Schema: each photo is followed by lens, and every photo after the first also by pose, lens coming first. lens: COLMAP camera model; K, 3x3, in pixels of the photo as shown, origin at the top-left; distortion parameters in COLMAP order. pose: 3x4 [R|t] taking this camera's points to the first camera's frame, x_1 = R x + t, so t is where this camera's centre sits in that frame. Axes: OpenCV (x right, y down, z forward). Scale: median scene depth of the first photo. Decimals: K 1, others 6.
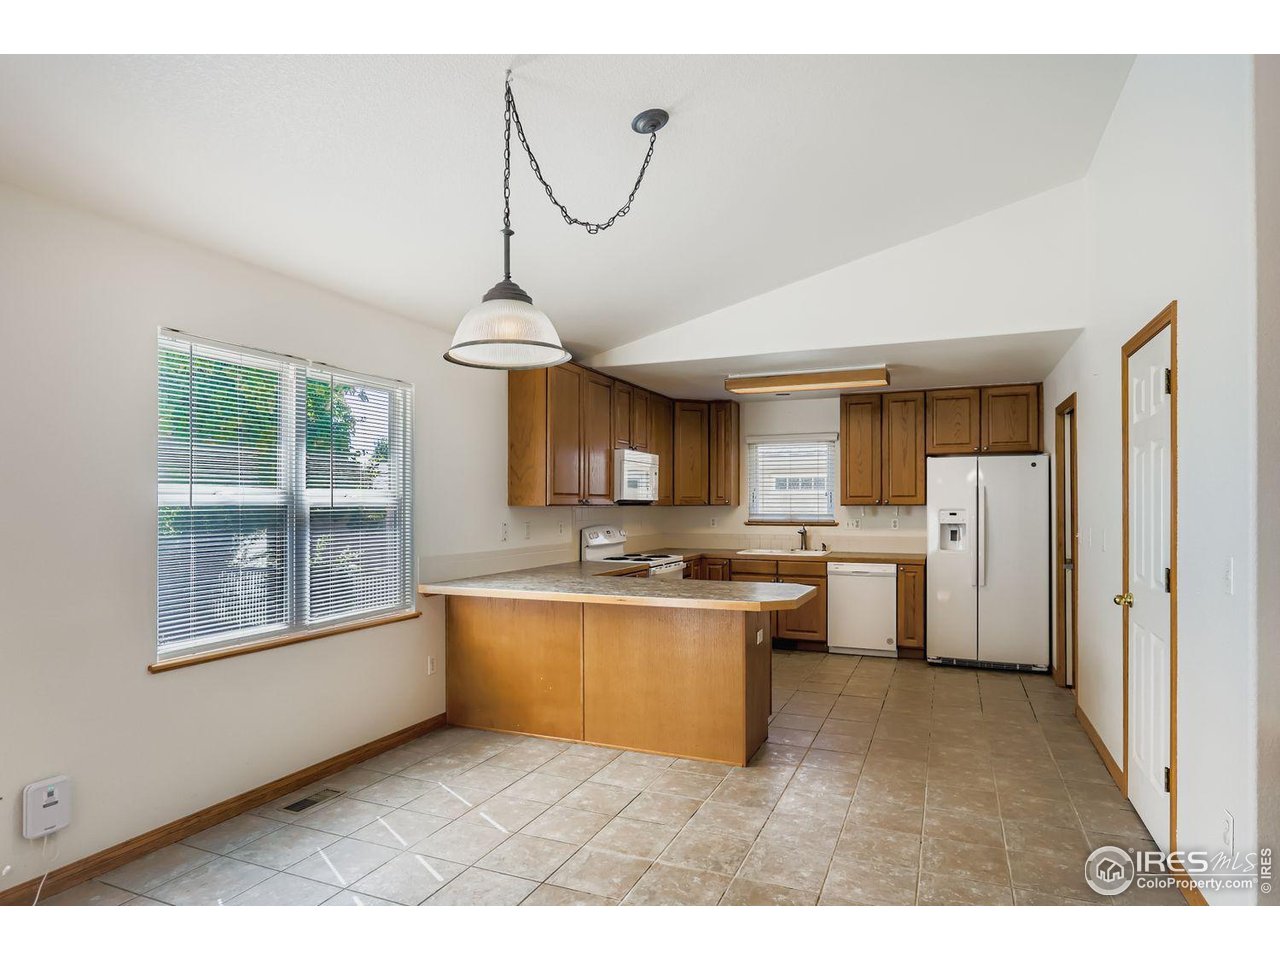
lens RADIAL K [[726.7, 0, 647.7], [0, 726.7, 504.6], [0, 0, 1]] dist [-0.007652, -0.000491]
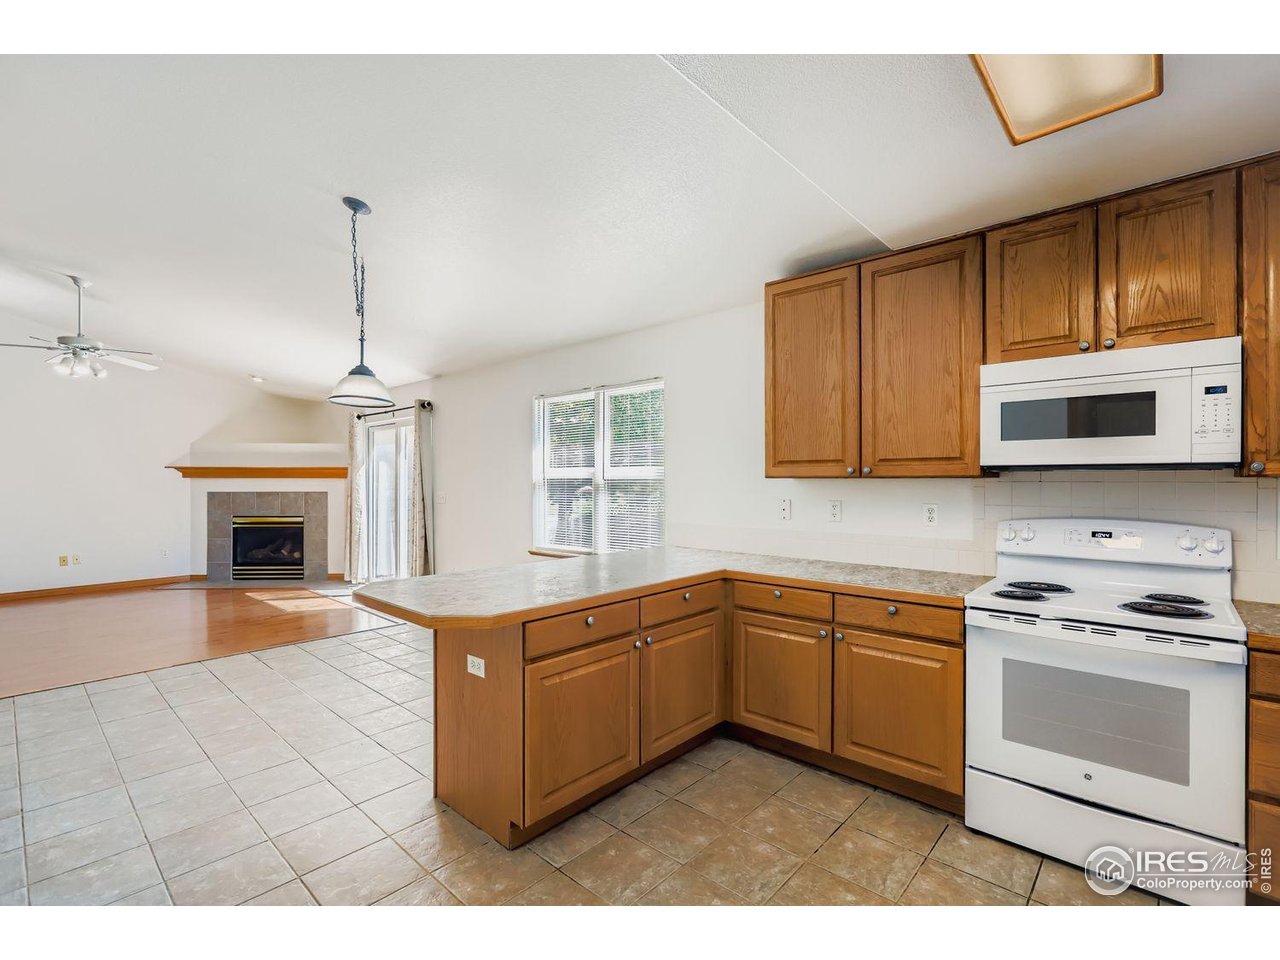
lens RADIAL K [[589.4, 0, 640.0], [0, 589.4, 480.0], [0, 0, 1]] dist [-0.005080, 0.000122]
pose [[-0.339440, -0.001273, -0.940627, 0.420901], [0.000352, 0.999999, -0.001481, 0.003356], [0.940627, -0.000833, -0.339440, 0.893936]]
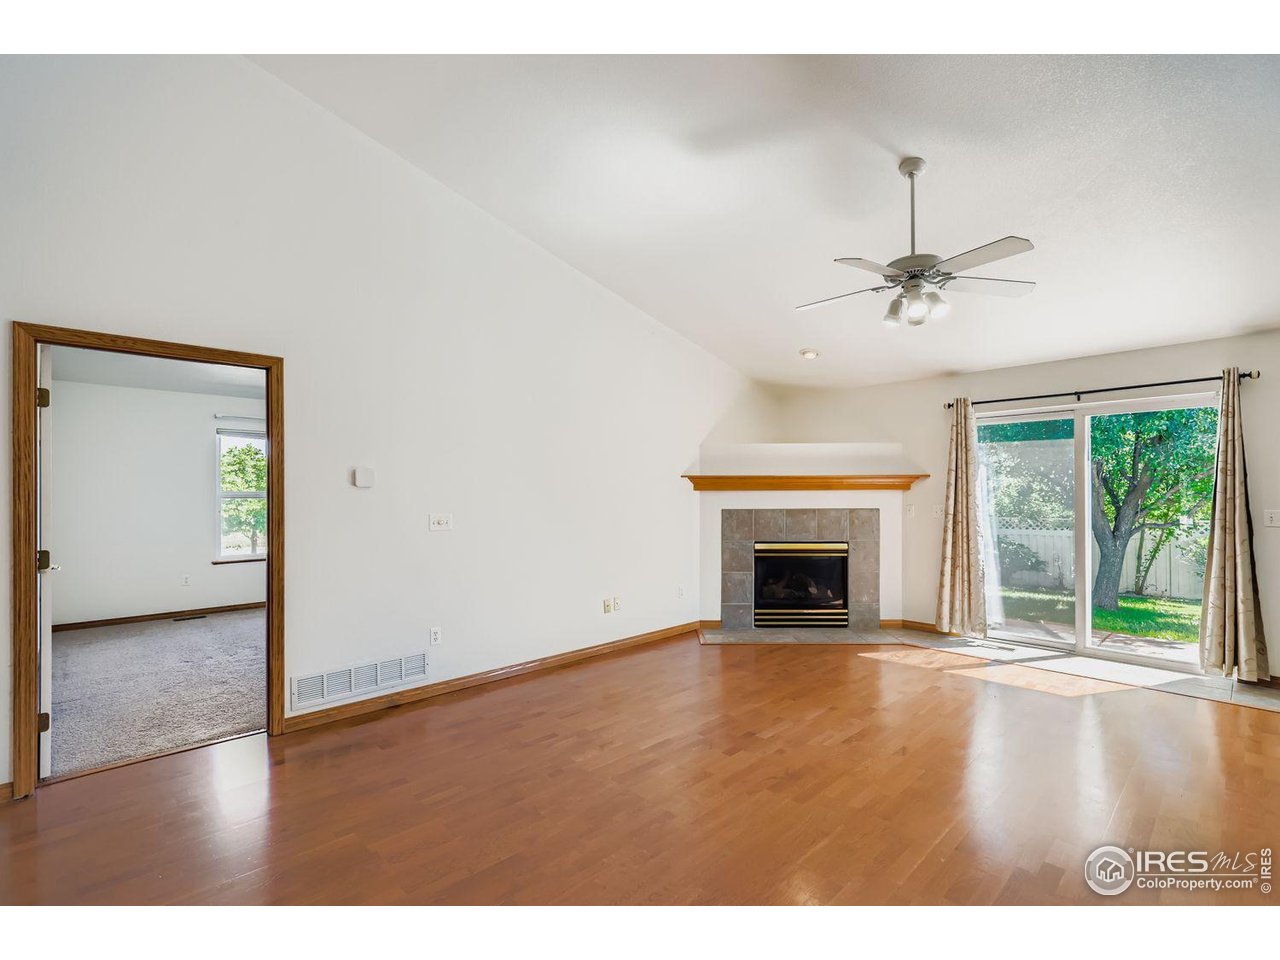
lens RADIAL K [[593.9, 0, 645.1], [0, 593.9, 496.0], [0, 0, 1]] dist [-0.000111, 0.000654]
pose [[-0.392321, 0.007627, -0.919797, 0.468898], [0.006137, 0.999965, 0.005674, -0.000595], [0.919808, -0.003419, -0.392354, -0.155462]]
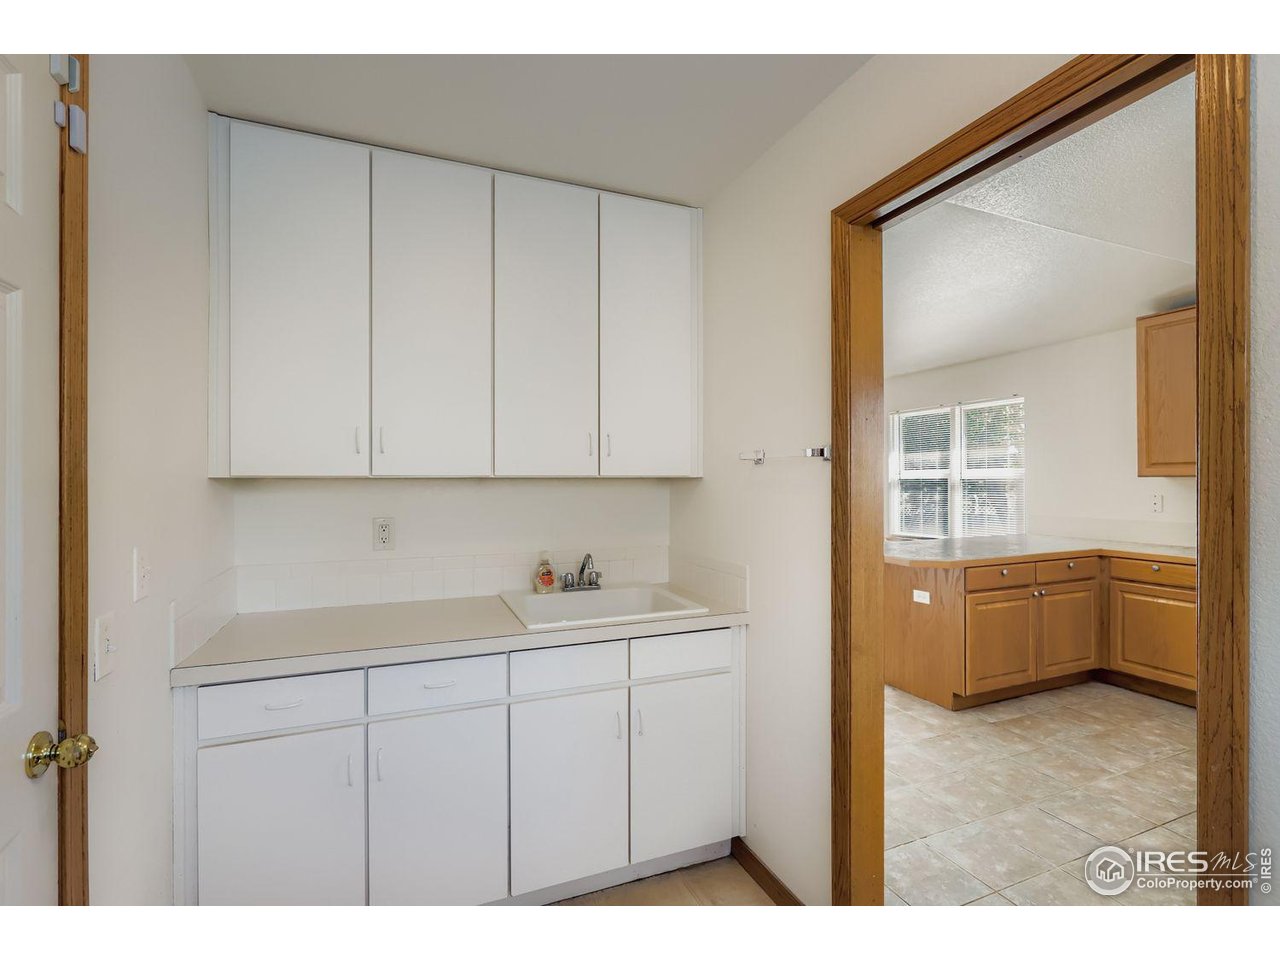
lens RADIAL K [[589.4, 0, 640.0], [0, 589.4, 480.0], [0, 0, 1]] dist [-0.005080, 0.000122]
pose [[-0.707011, 0.000388, -0.707202, 0.726683], [0.005950, 0.999968, -0.005399, 0.004554], [0.707177, -0.008025, -0.706991, 0.889403]]
